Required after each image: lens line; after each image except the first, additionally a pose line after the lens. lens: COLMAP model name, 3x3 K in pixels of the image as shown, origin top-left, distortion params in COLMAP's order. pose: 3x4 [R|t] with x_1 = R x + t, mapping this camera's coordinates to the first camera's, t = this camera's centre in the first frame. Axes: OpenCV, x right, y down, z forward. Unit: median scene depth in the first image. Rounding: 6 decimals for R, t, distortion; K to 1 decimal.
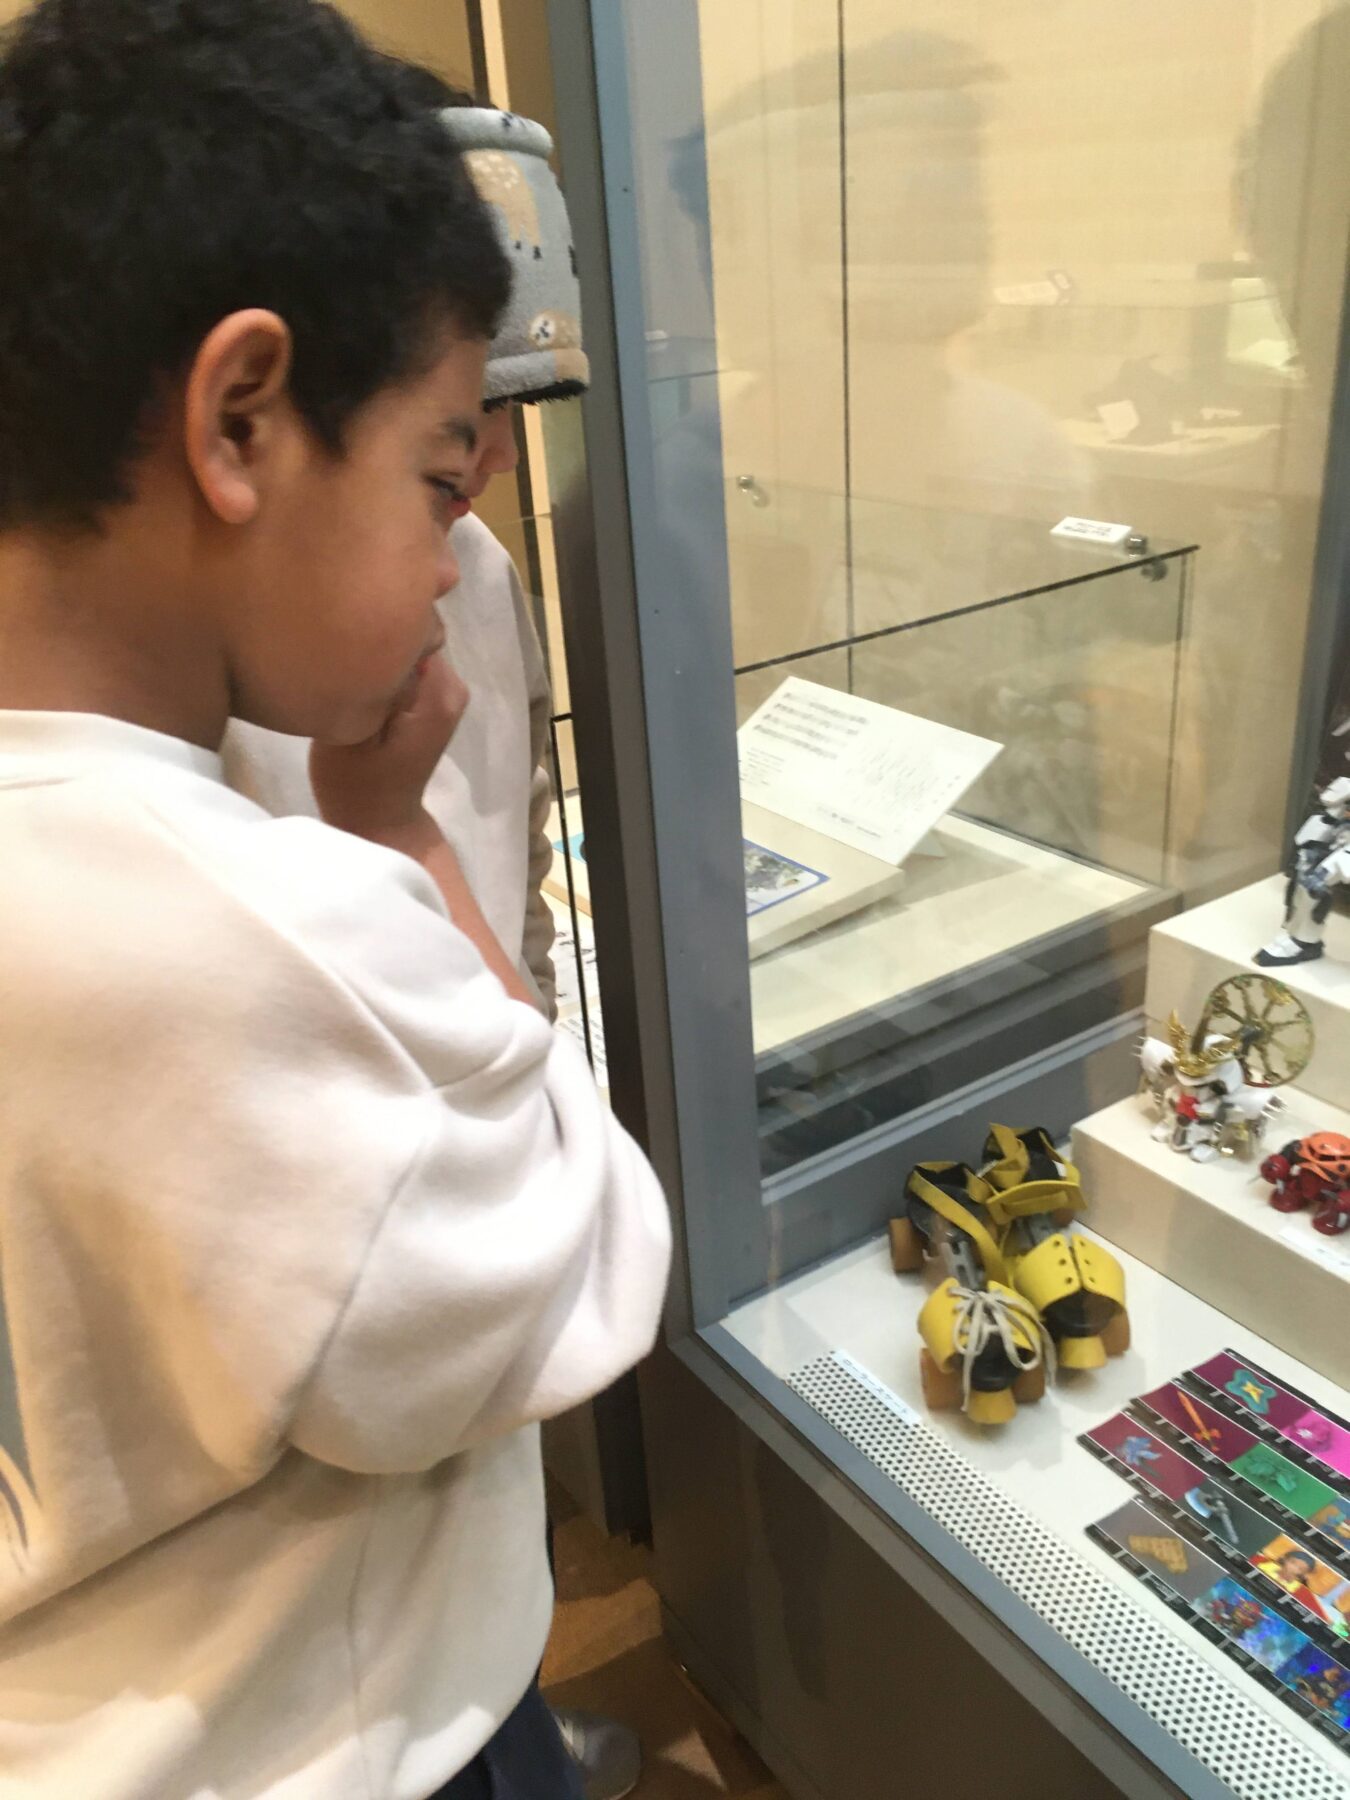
lens RADIAL K [[1552.0, 0, 672.9], [0, 1552.0, 889.4], [0, 0, 1]] dist [0.091852, -0.101785]
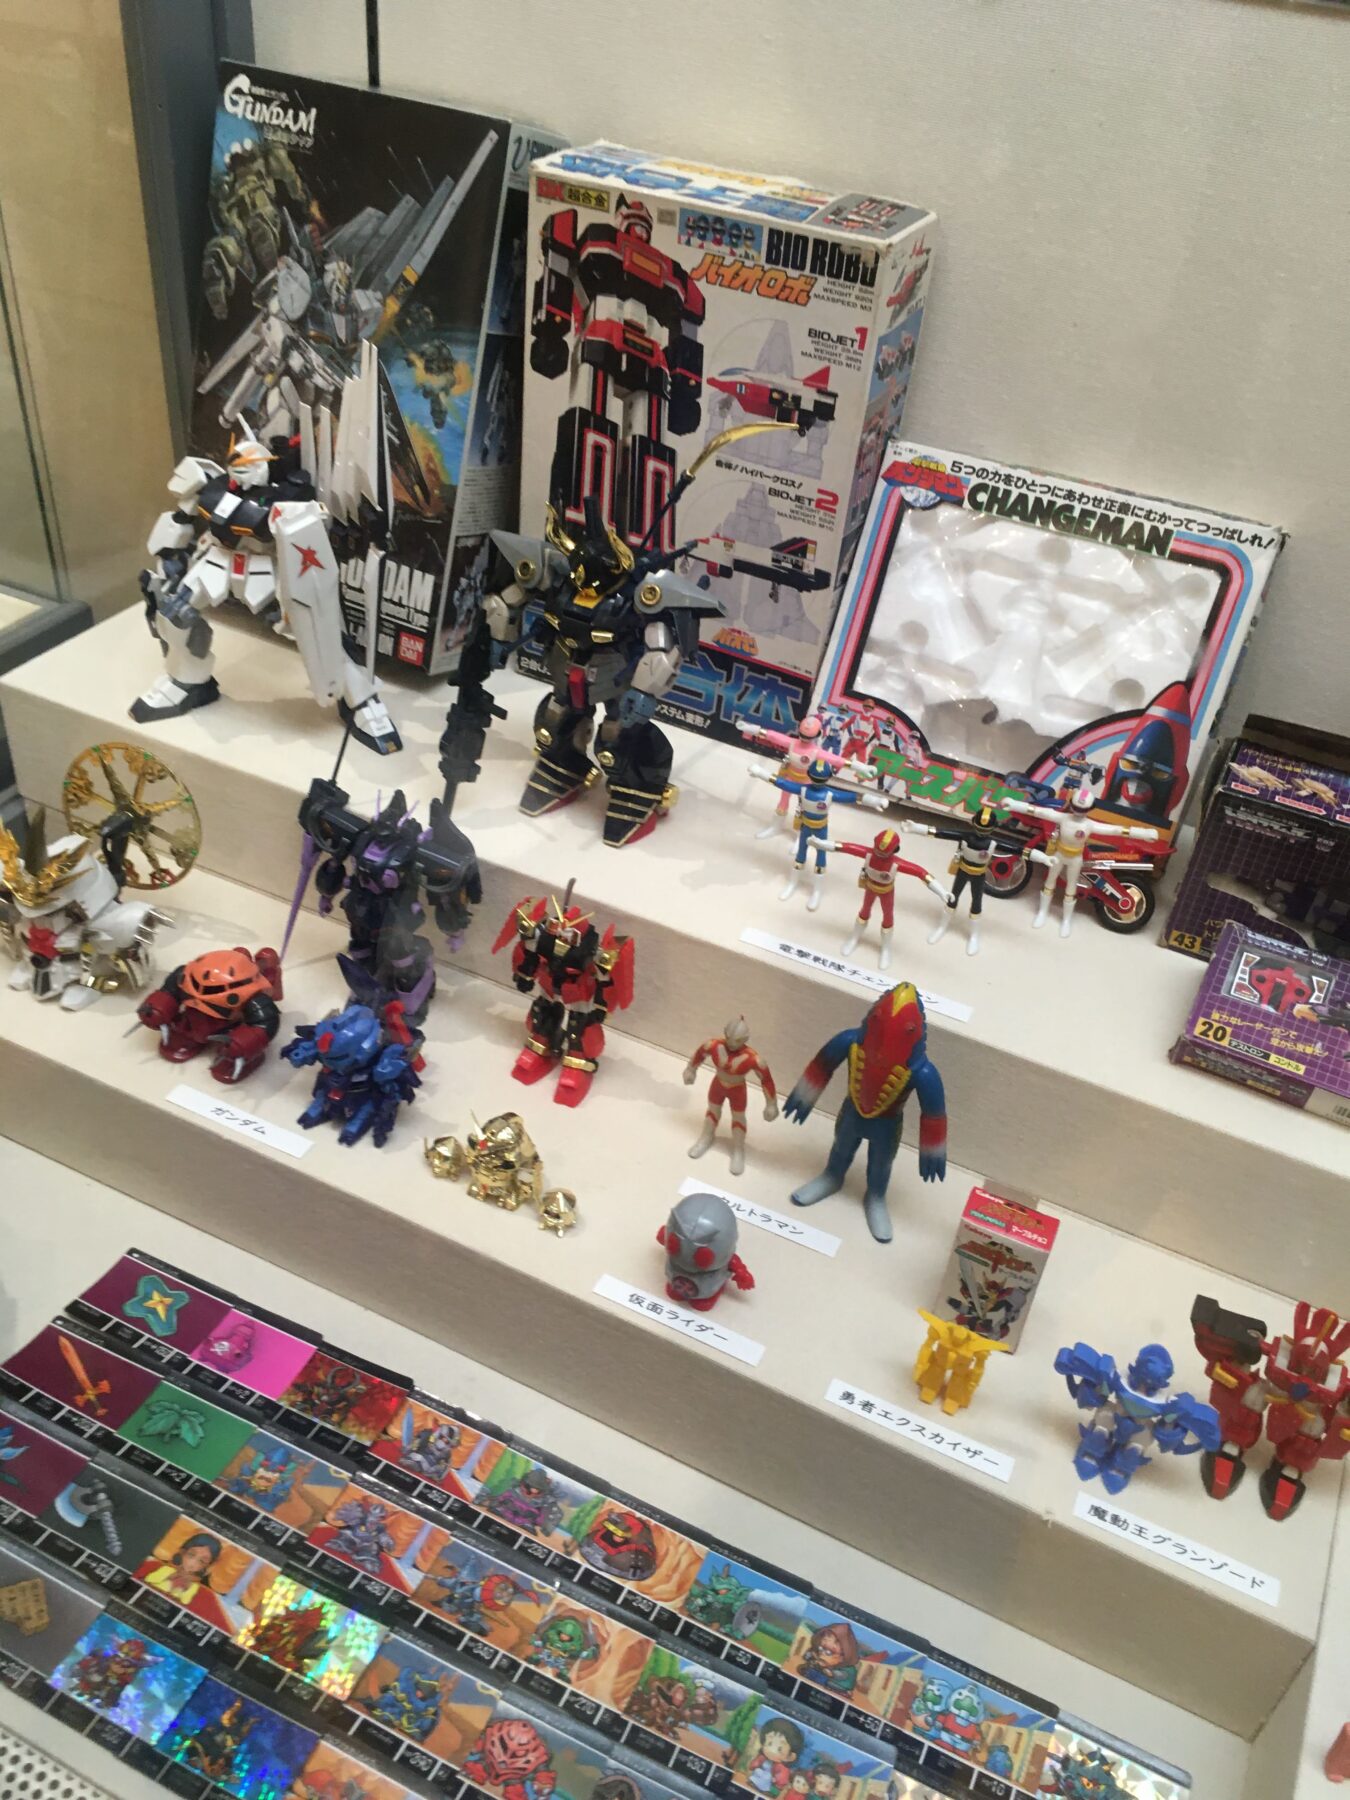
lens RADIAL K [[1552.0, 0, 668.5], [0, 1552.0, 896.5], [0, 0, 1]] dist [0.091852, -0.101785]
pose [[0.854535, -0.198405, 0.480006, 0.247208], [0.086634, 0.965666, 0.244916, -0.036898], [-0.512118, -0.167704, 0.842384, 0.259970]]
